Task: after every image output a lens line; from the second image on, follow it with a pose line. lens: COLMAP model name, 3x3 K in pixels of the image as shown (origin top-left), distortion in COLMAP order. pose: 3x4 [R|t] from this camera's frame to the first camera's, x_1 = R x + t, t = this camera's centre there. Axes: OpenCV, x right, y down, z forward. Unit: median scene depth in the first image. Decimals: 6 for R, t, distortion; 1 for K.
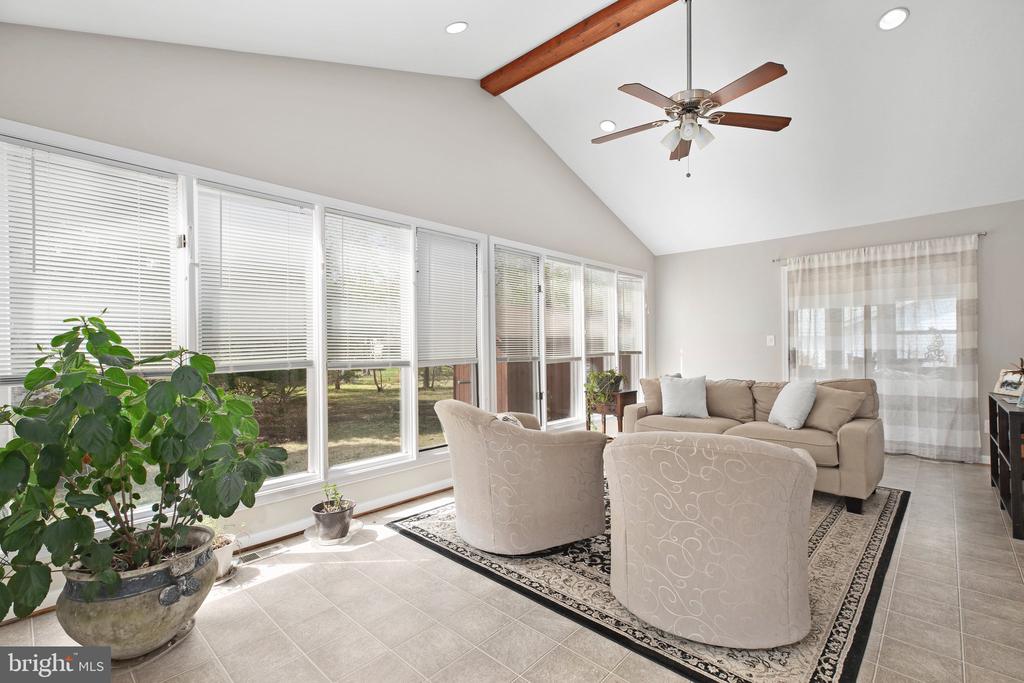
lens RADIAL K [[462.1, 0, 512.0], [0, 462.1, 341.5], [0, 0, 1]] dist [-0.000920, 0.000061]
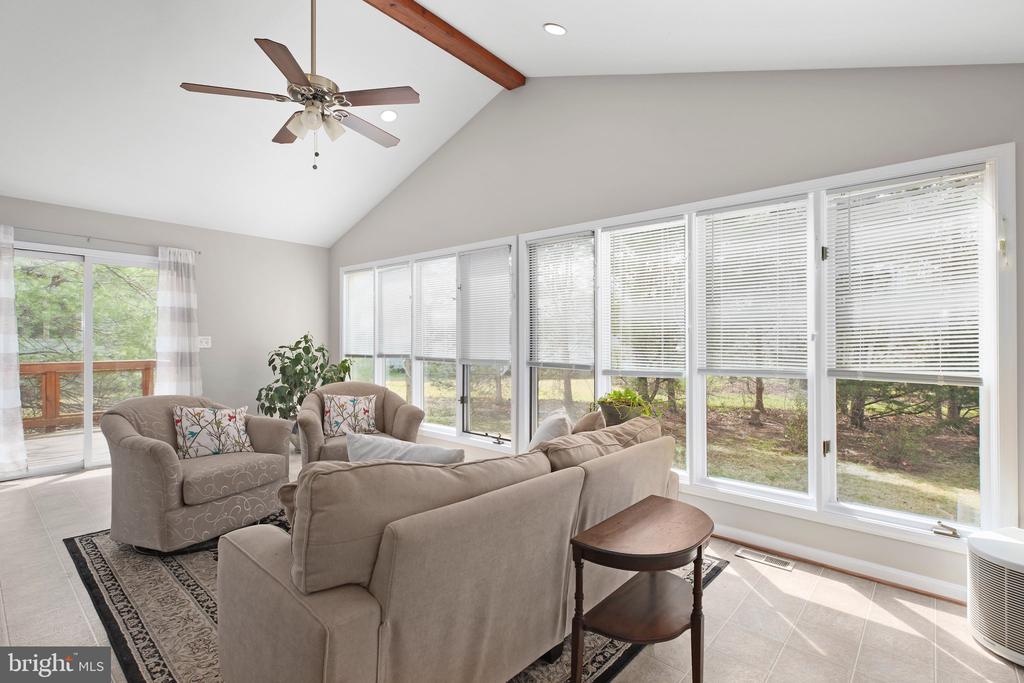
lens RADIAL K [[479.2, 0, 526.0], [0, 479.2, 341.4], [0, 0, 1]] dist [-0.000569, -0.000282]
pose [[0.045202, 0.000450, -0.998978, 0.959578], [0.002688, 0.999996, 0.000572, -0.005212], [0.998974, -0.002711, 0.045201, 0.968970]]
